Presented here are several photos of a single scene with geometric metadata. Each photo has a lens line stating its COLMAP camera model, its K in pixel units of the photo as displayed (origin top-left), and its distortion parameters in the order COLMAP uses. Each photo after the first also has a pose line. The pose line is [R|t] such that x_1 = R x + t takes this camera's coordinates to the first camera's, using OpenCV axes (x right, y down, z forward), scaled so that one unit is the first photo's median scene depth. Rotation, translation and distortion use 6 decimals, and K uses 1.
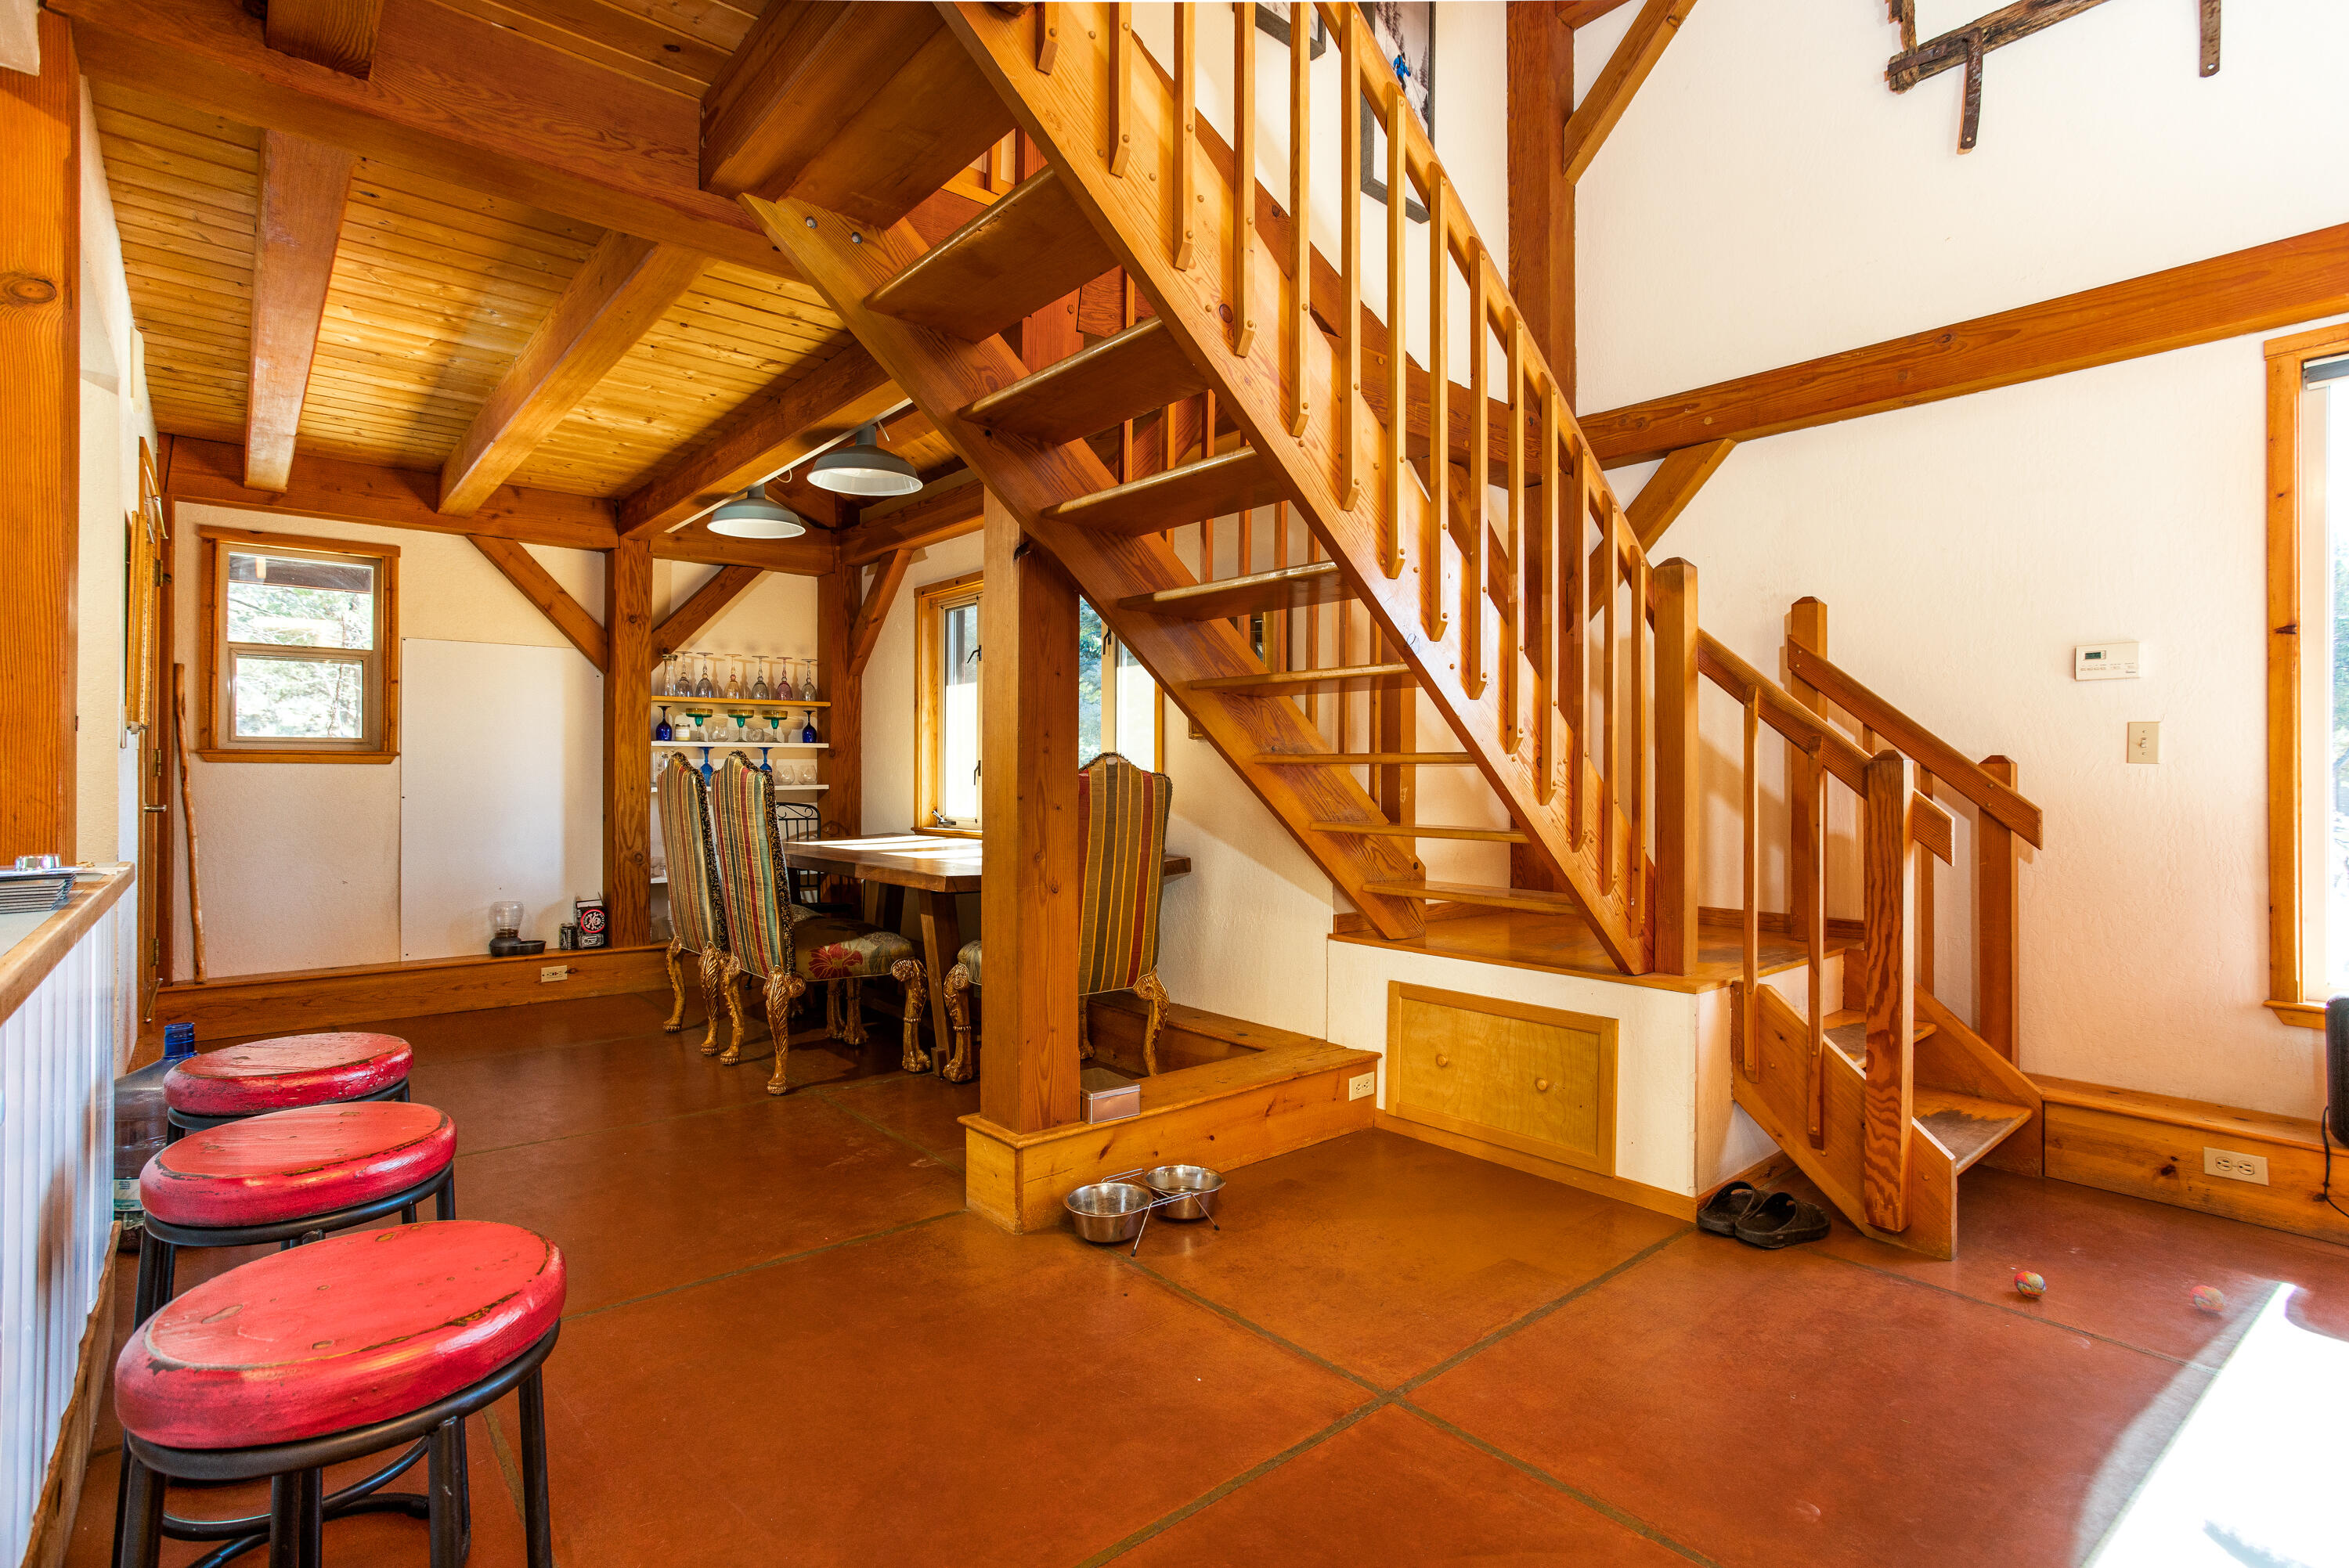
lens RADIAL K [[1134.8, 0, 1172.7], [0, 1134.8, 771.6], [0, 0, 1]] dist [-0.000923, 0.000025]
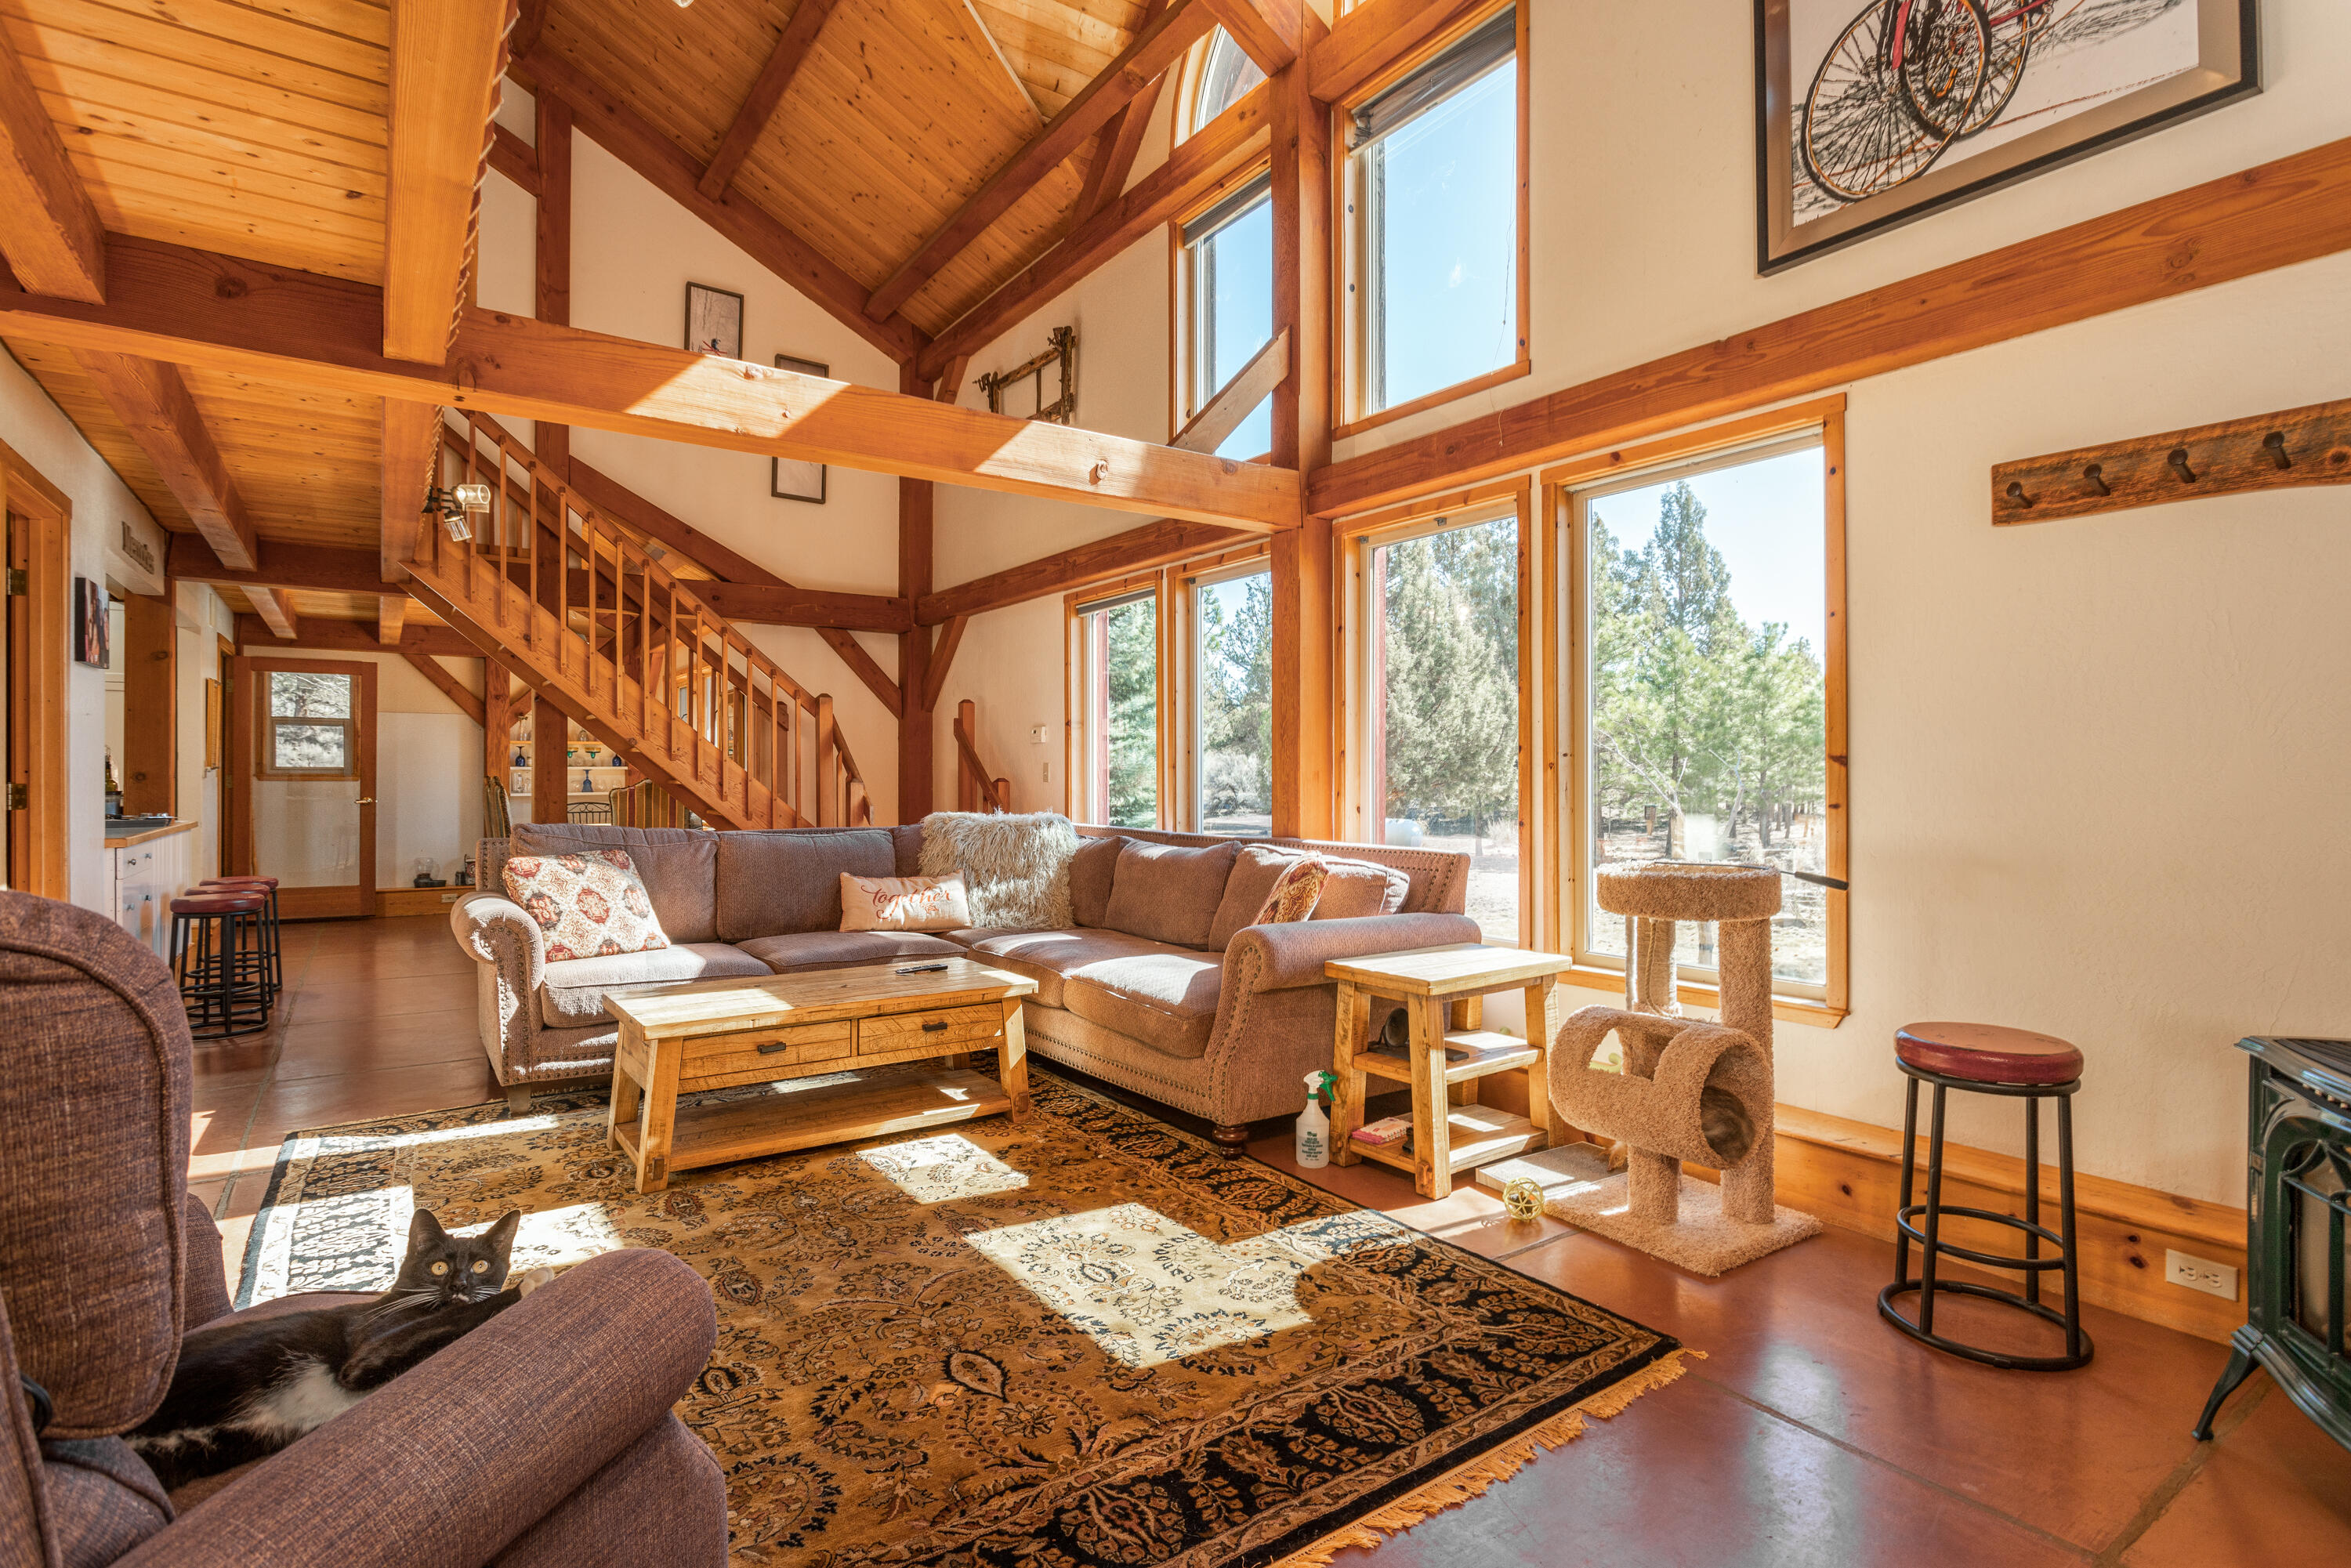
lens RADIAL K [[1144.7, 0, 1178.1], [0, 1144.7, 783.5], [0, 0, 1]] dist [0.001638, 0.000071]
pose [[0.996246, 0.002147, -0.086545, 0.755864], [-0.001442, 0.999965, 0.008215, -0.018643], [0.086560, -0.008060, 0.996214, -0.696835]]
